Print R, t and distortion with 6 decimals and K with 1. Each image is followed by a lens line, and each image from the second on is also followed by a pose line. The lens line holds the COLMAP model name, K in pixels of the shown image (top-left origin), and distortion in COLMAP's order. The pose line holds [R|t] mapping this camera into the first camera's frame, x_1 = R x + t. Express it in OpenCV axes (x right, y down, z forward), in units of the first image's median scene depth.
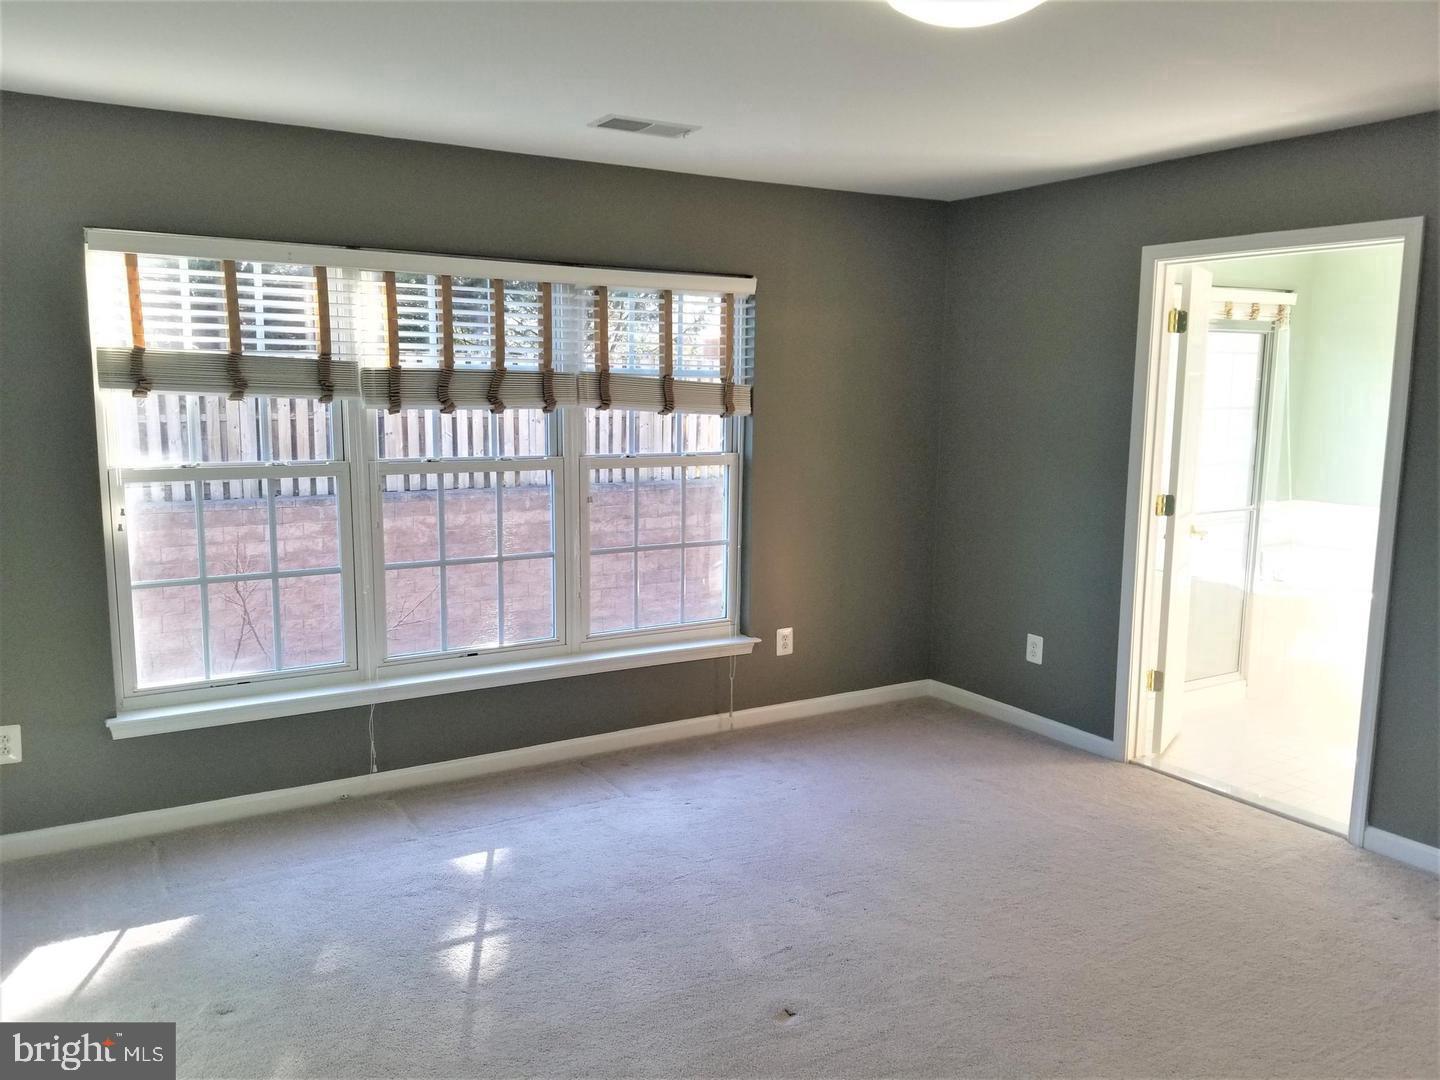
lens RADIAL K [[1133.6, 0, 714.9], [0, 1133.6, 543.9], [0, 0, 1]] dist [0.047349, -0.037640]
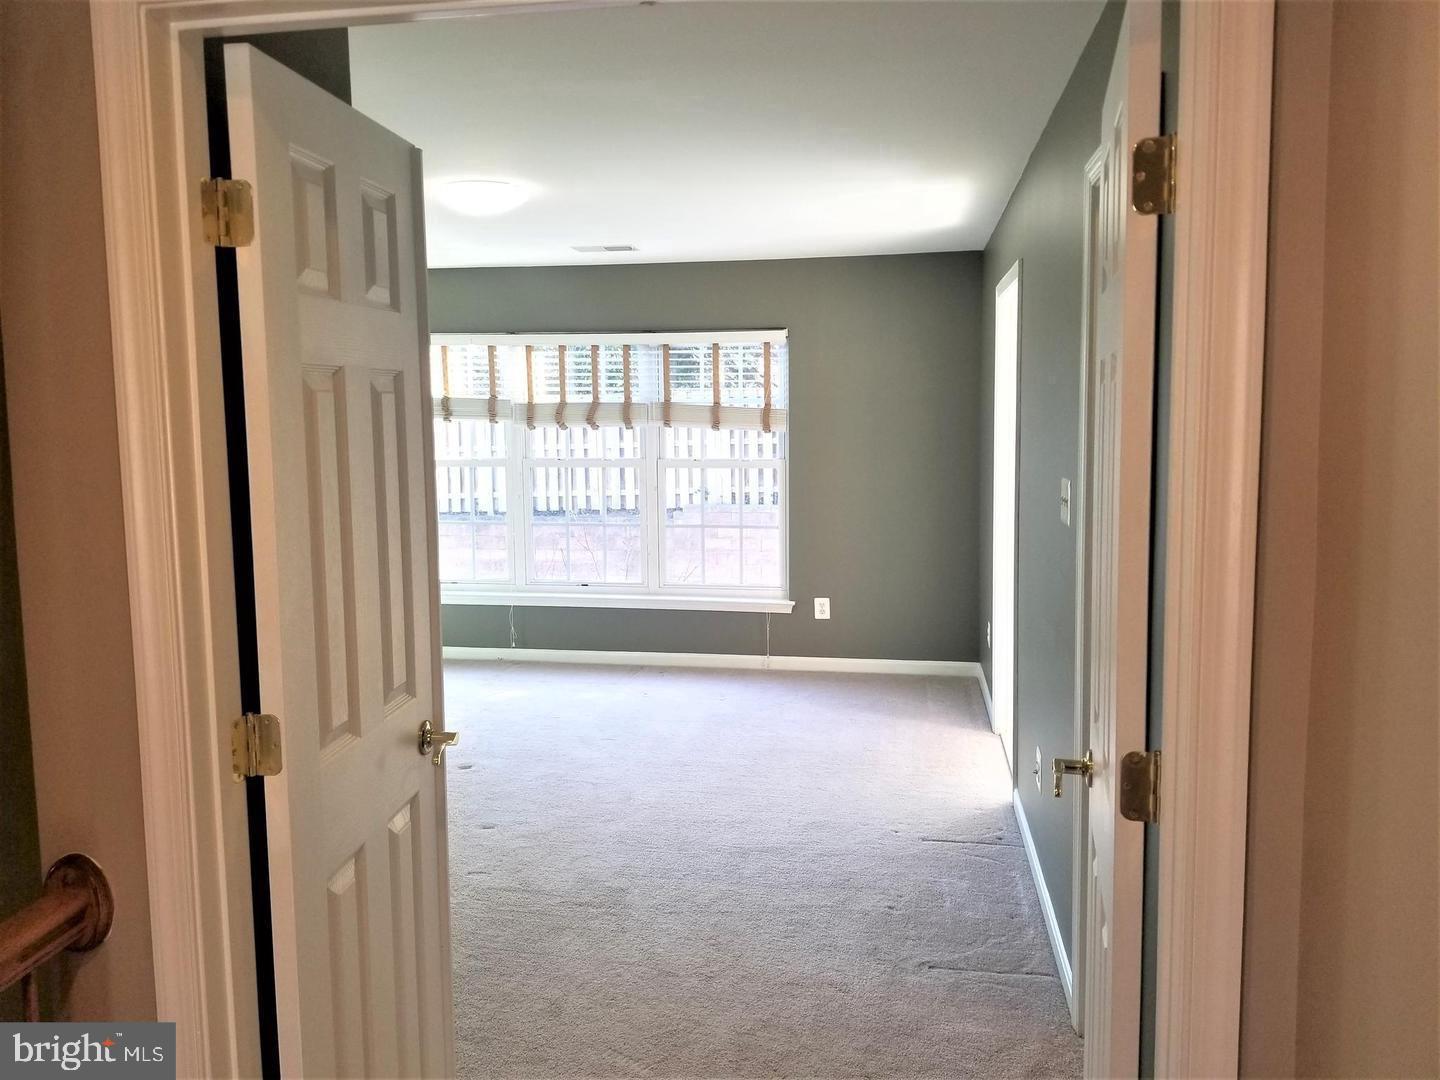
lens RADIAL K [[1133.6, 0, 728.8], [0, 1133.6, 531.2], [0, 0, 1]] dist [0.047349, -0.037640]
pose [[0.746246, 0.048517, -0.663900, 0.931820], [-0.082415, 0.996401, -0.019821, 0.037591], [0.660549, 0.069507, 0.747559, -0.033208]]
